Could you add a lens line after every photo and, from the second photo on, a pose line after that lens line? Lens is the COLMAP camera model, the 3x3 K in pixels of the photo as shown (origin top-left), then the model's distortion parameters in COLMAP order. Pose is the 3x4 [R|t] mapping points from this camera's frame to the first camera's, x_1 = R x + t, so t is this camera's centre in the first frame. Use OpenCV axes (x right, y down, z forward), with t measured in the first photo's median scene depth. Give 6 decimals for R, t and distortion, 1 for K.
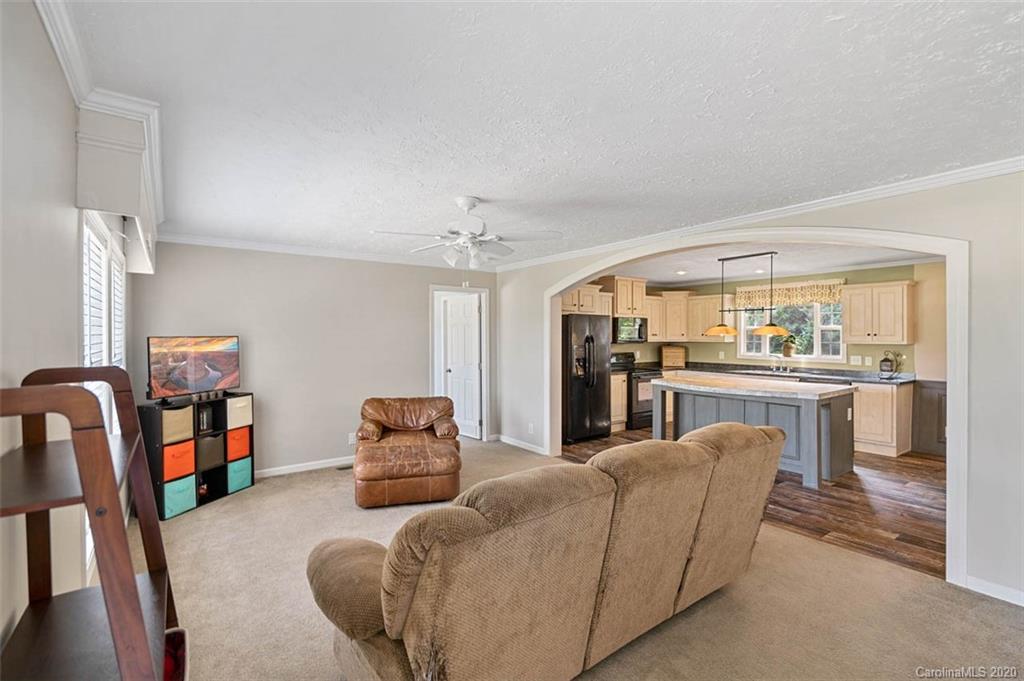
lens RADIAL K [[466.9, 0, 513.7], [0, 466.9, 339.5], [0, 0, 1]] dist [-0.007480, 0.001883]
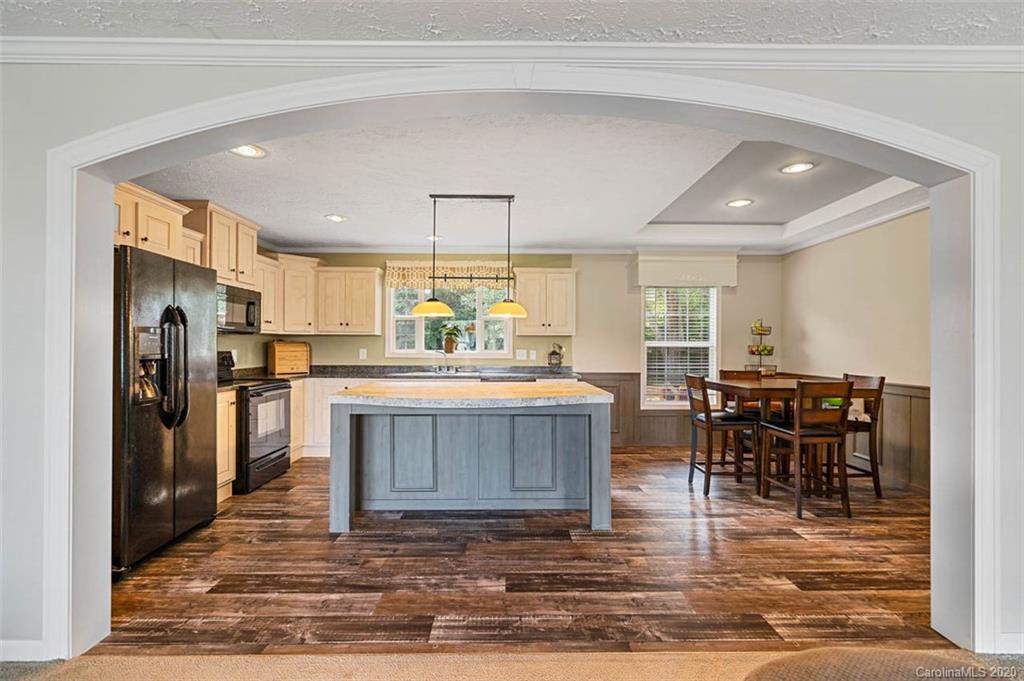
lens RADIAL K [[466.9, 0, 508.1], [0, 466.9, 342.4], [0, 0, 1]] dist [-0.007480, 0.001883]
pose [[0.583572, 0.006542, 0.812035, -0.007266], [0.004861, 0.999922, -0.011548, 0.028241], [-0.812047, 0.010686, 0.583495, 0.443892]]
